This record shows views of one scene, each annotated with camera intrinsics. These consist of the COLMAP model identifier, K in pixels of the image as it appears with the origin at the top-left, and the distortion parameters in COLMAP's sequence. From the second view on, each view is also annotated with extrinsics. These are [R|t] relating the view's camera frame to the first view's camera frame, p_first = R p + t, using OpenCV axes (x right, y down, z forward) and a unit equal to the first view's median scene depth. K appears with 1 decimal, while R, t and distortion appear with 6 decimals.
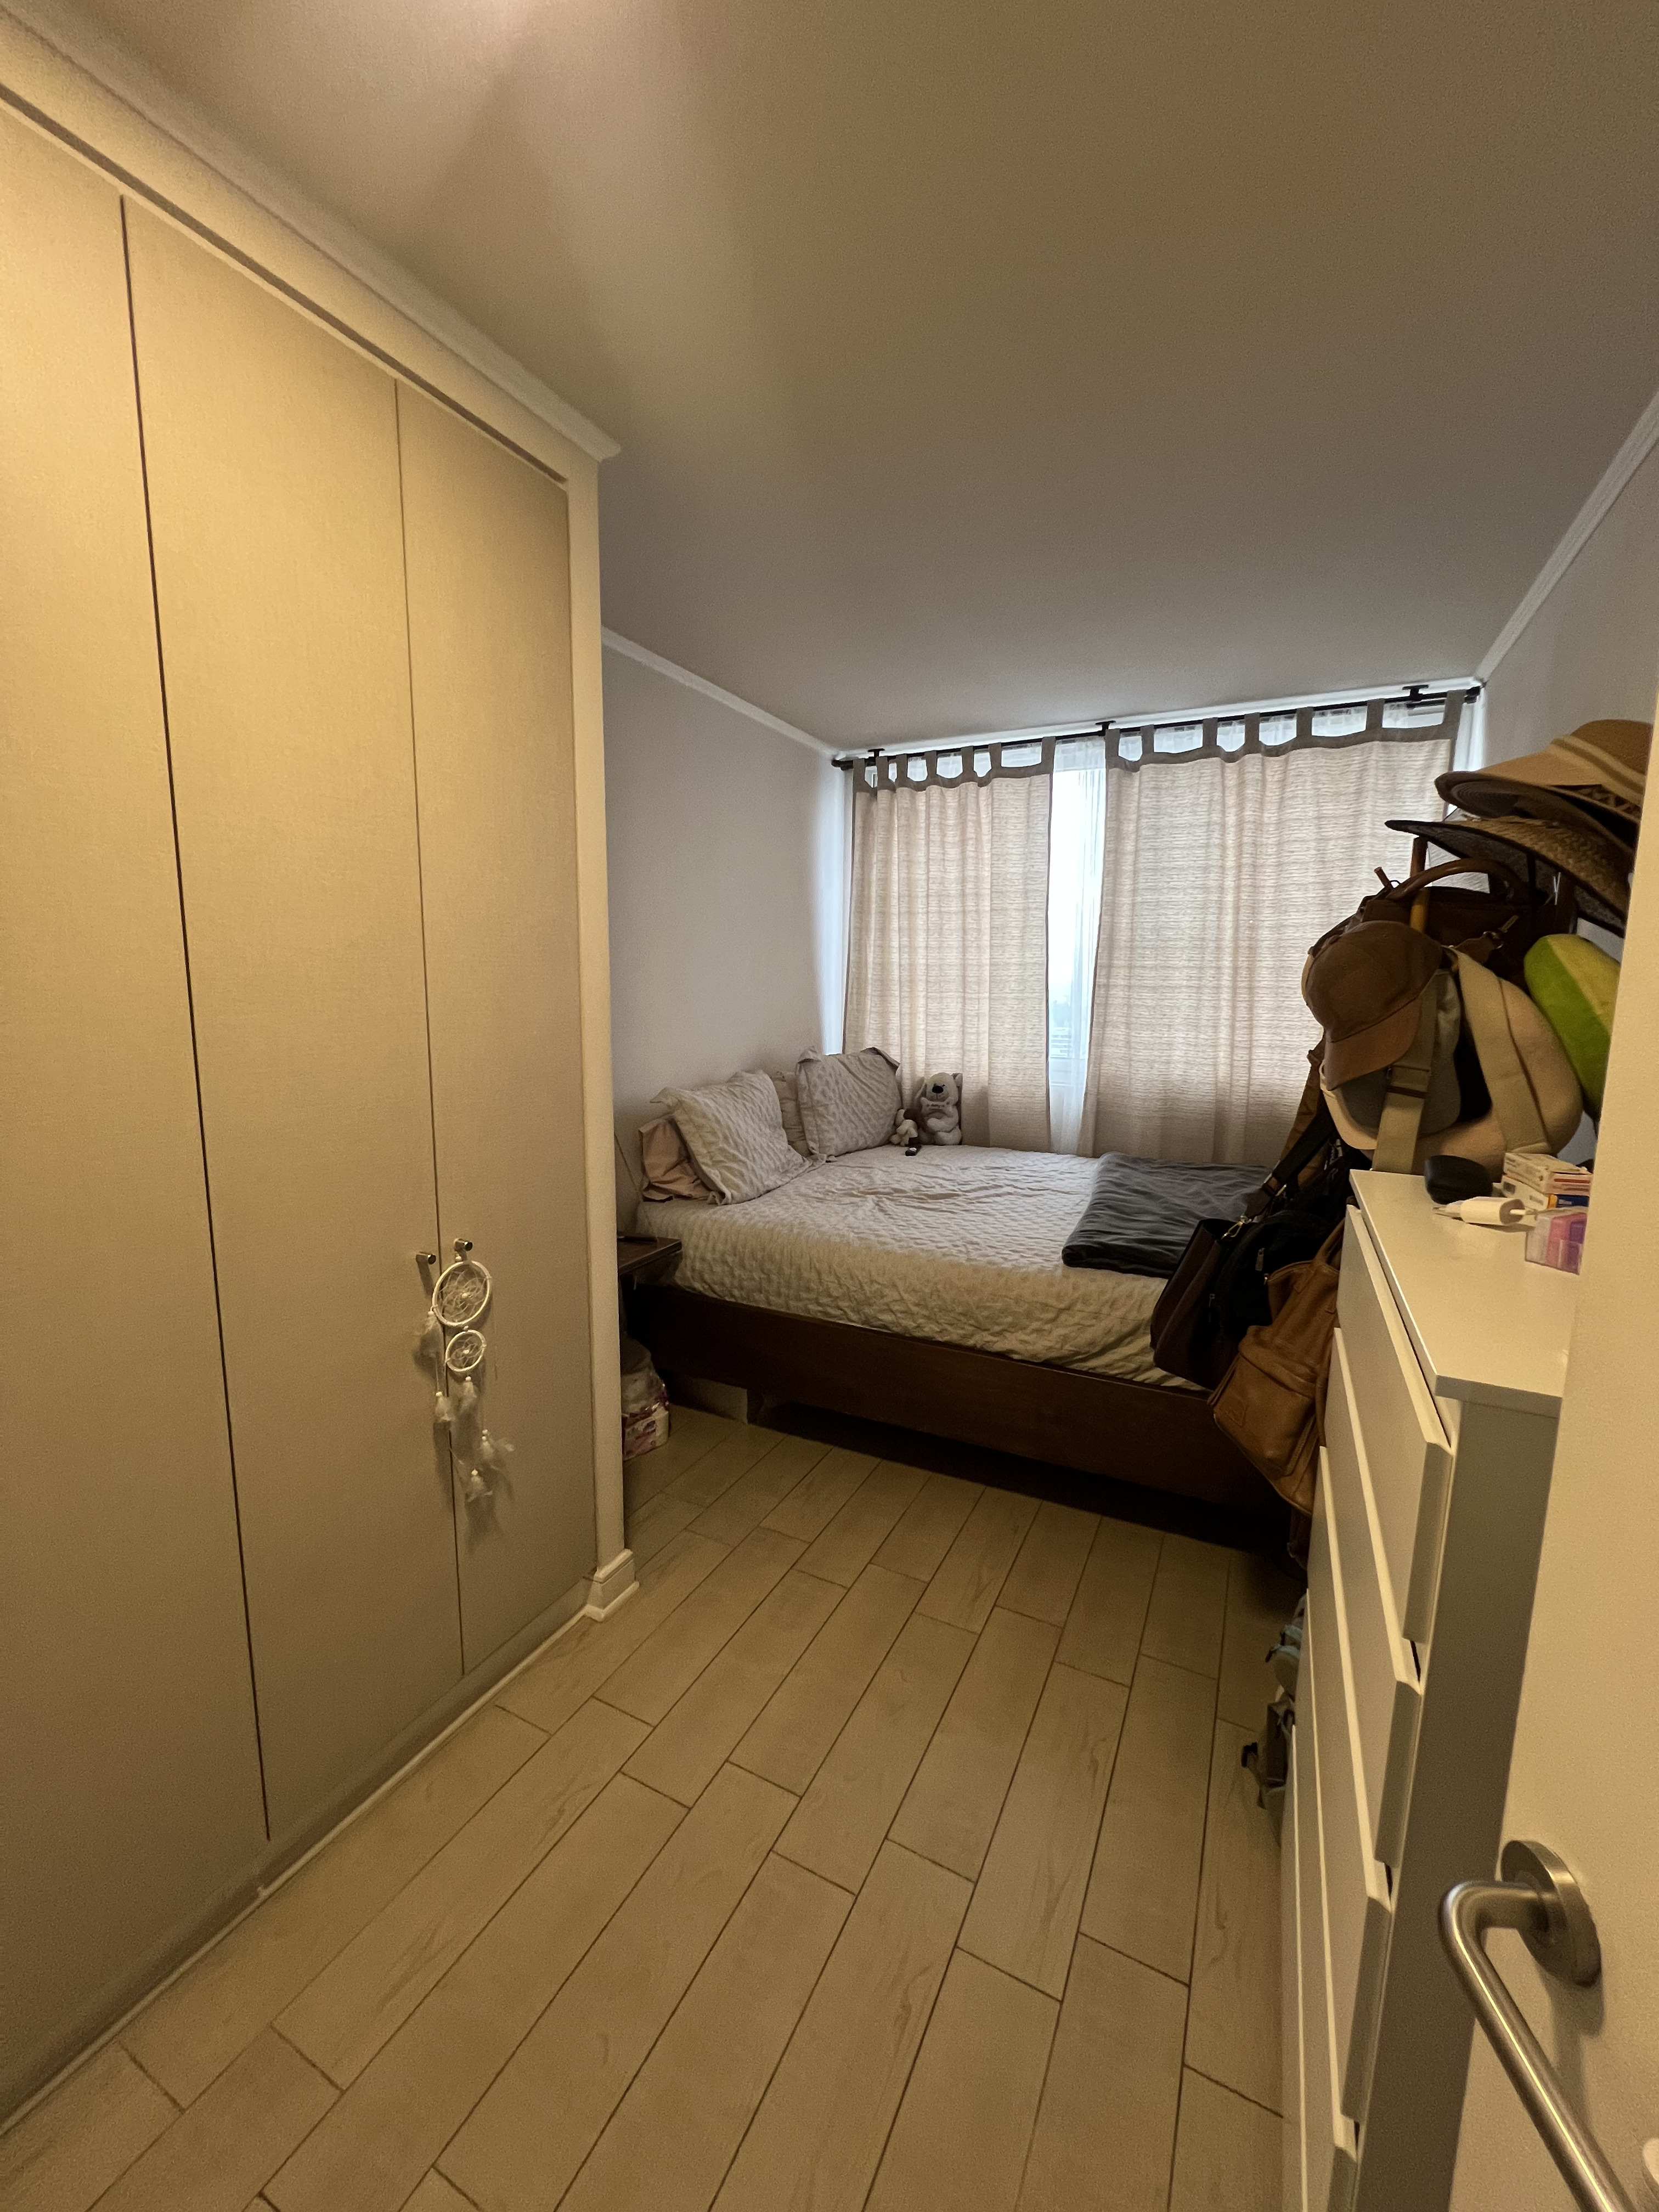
lens RADIAL K [[883.2, 0, 821.9], [0, 883.2, 1098.3], [0, 0, 1]] dist [-0.007005, 0.000210]
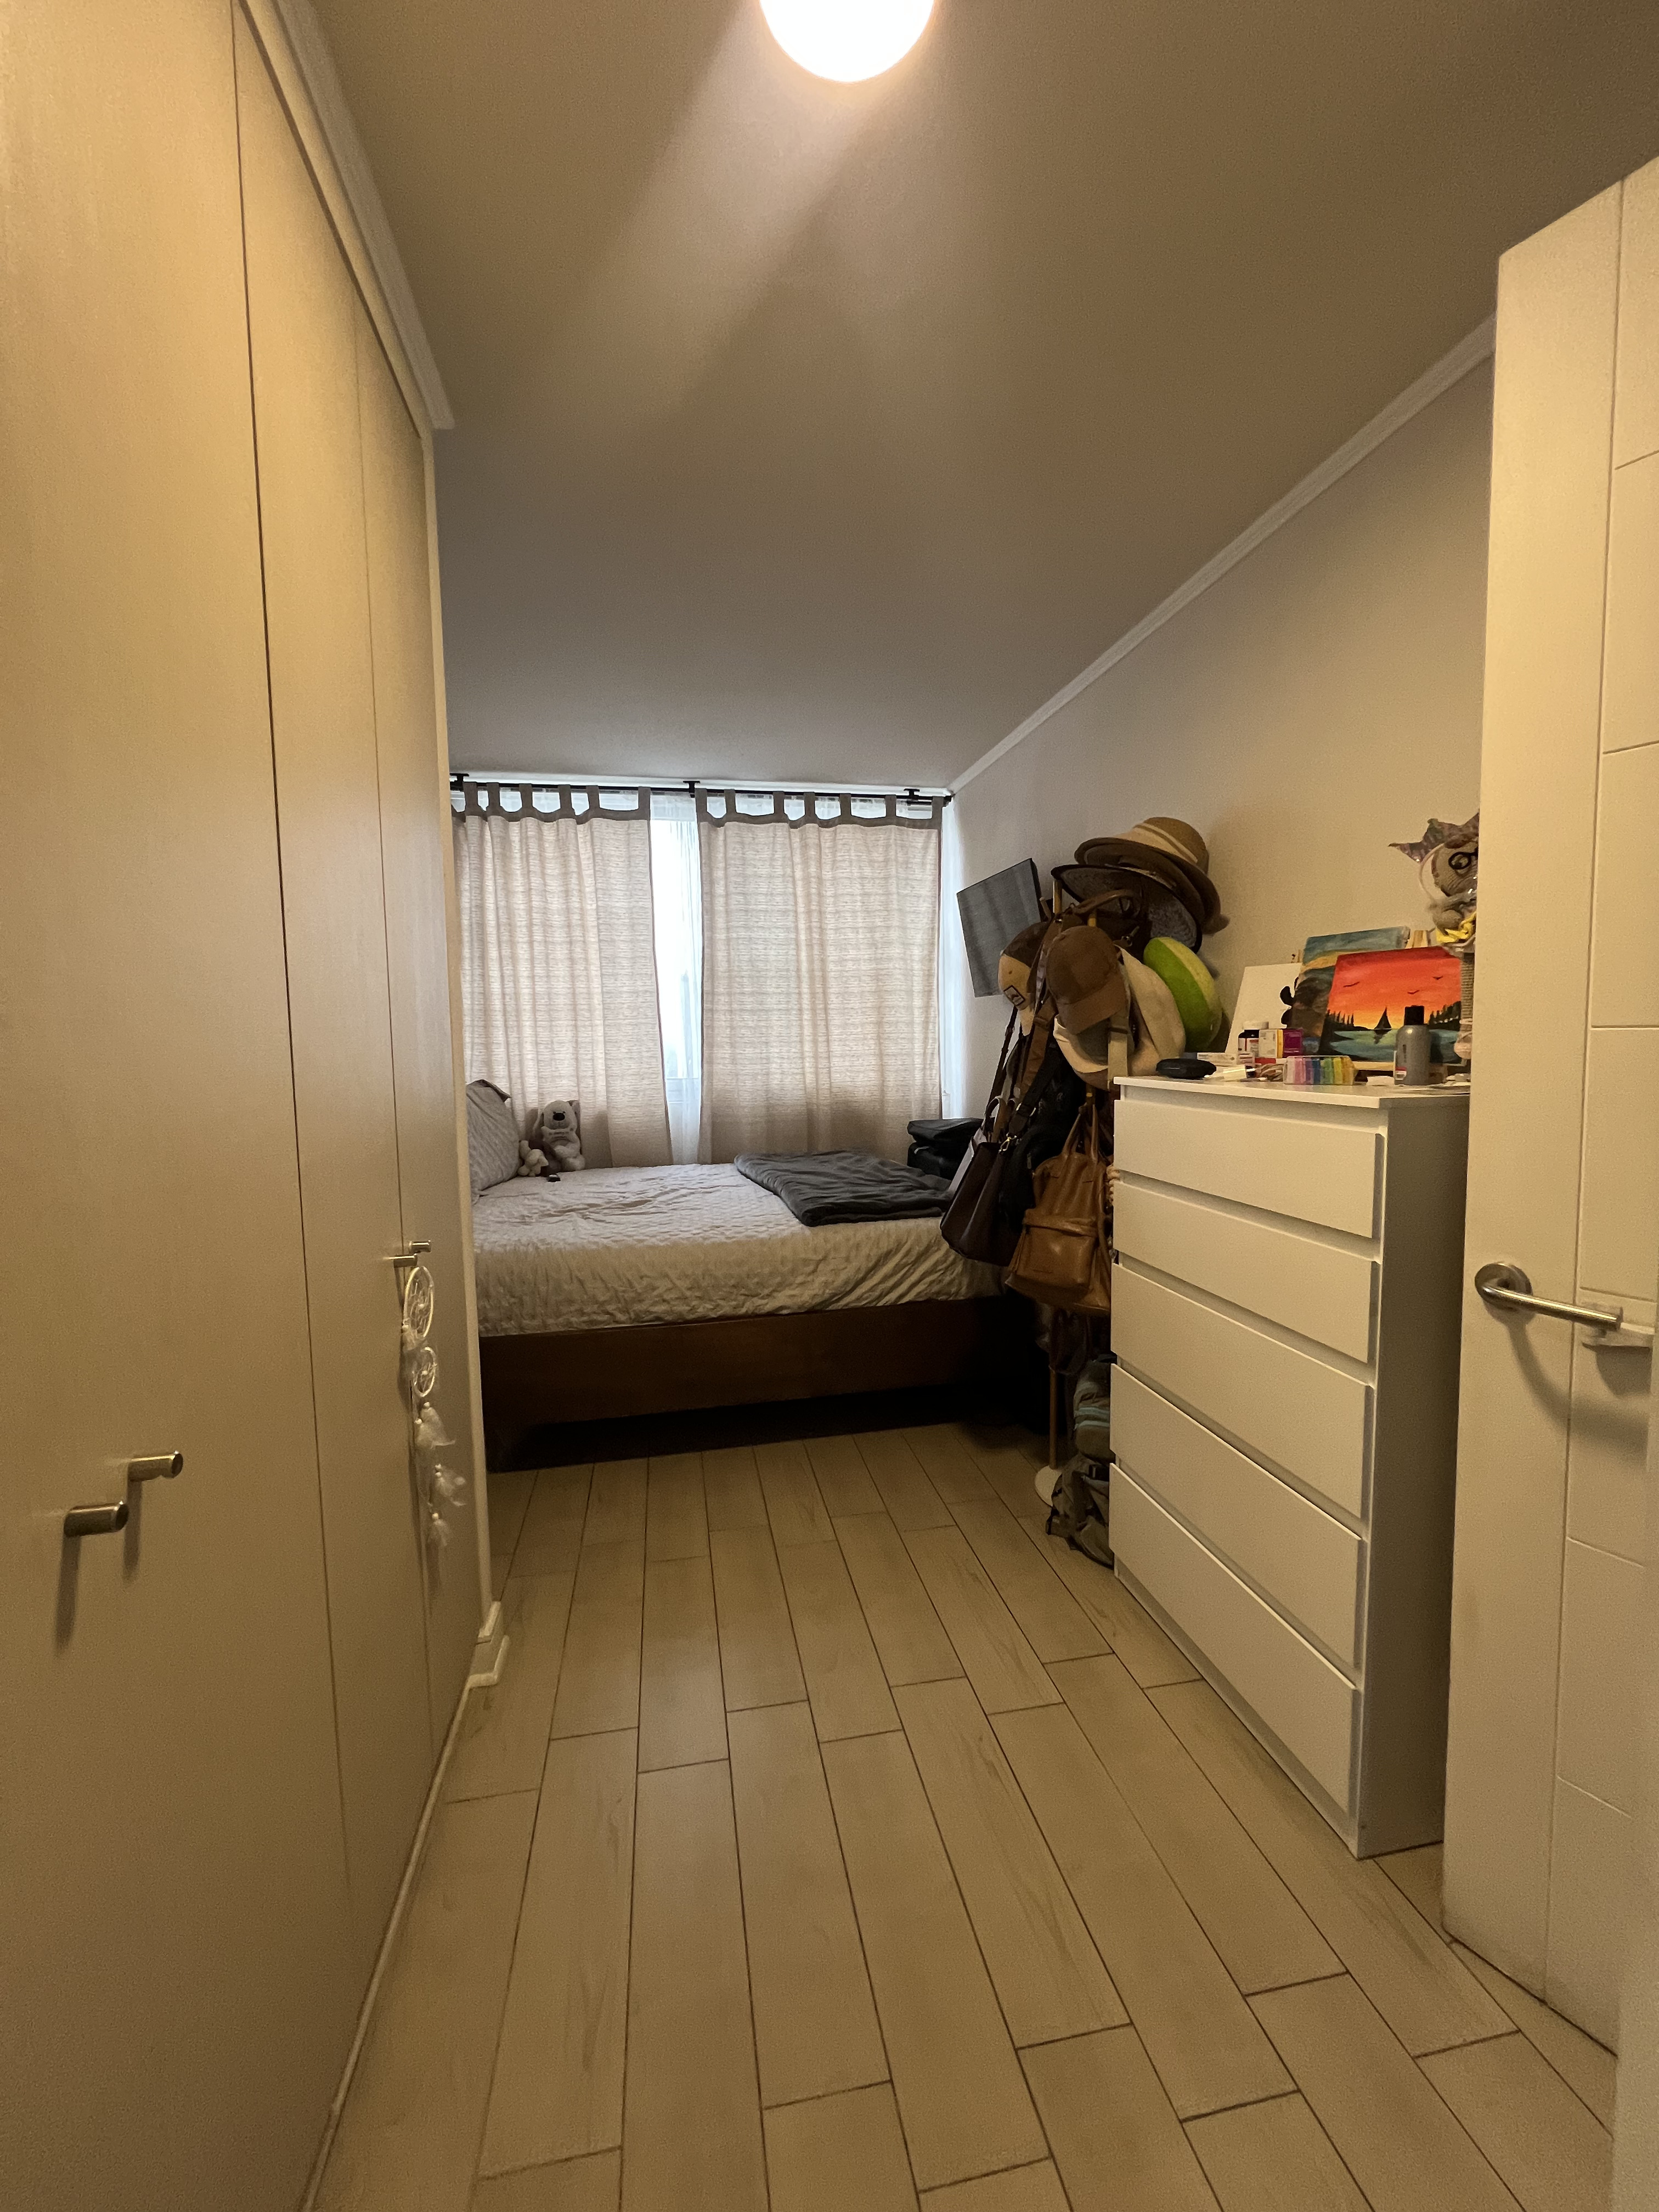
lens RADIAL K [[883.2, 0, 835.9], [0, 883.2, 1095.7], [0, 0, 1]] dist [-0.007005, 0.000210]
pose [[0.789441, -0.063842, 0.610497, -0.275354], [0.107752, 0.993546, -0.035436, 0.042247], [-0.604294, 0.093757, 0.791226, 0.020964]]
